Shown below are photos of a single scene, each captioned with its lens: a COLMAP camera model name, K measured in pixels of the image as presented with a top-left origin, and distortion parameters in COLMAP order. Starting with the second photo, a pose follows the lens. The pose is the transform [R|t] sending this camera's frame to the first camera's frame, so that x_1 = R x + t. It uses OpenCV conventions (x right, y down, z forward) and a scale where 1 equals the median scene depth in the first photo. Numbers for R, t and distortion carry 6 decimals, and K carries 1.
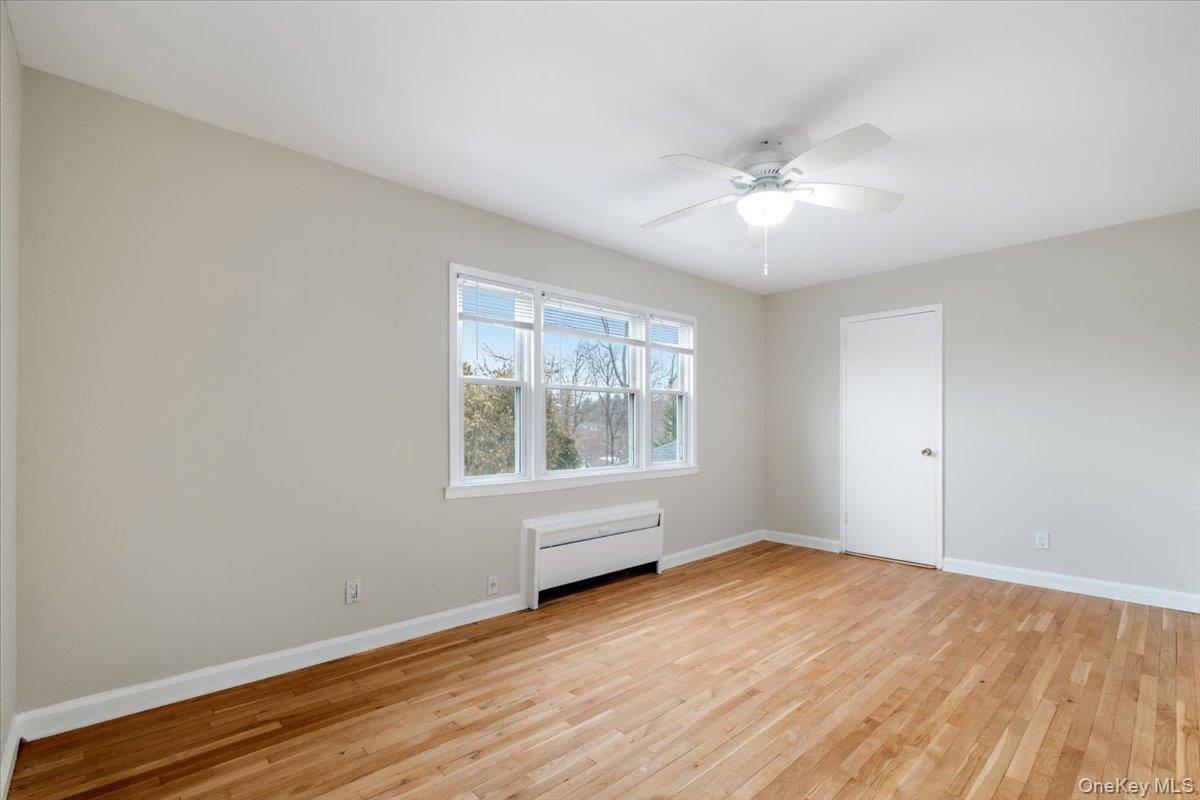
lens RADIAL K [[537.8, 0, 617.0], [0, 537.8, 418.9], [0, 0, 1]] dist [0.007131, 0.000120]
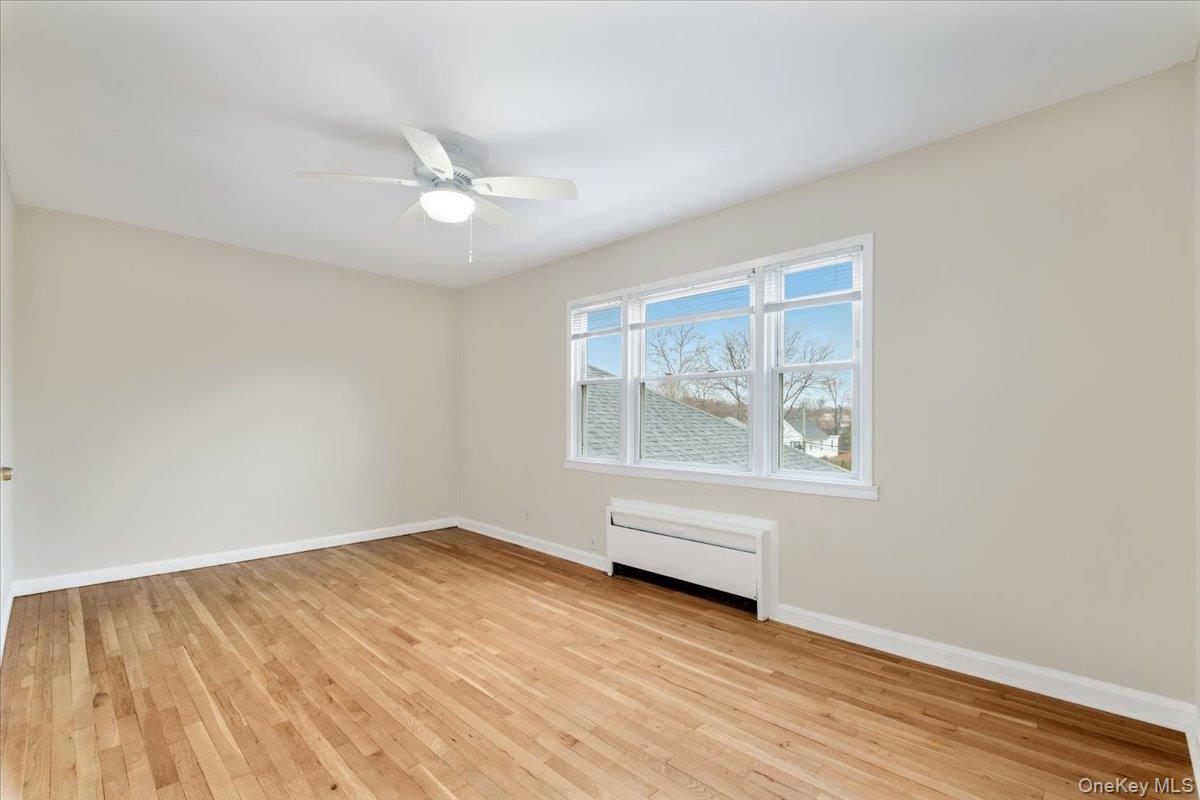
lens RADIAL K [[537.8, 0, 617.0], [0, 537.8, 418.9], [0, 0, 1]] dist [0.007131, 0.000120]
pose [[0.040462, 0.002806, -0.999177, 1.046411], [0.007134, 0.999970, 0.003098, 0.014241], [0.999156, -0.007253, 0.040441, 1.015237]]
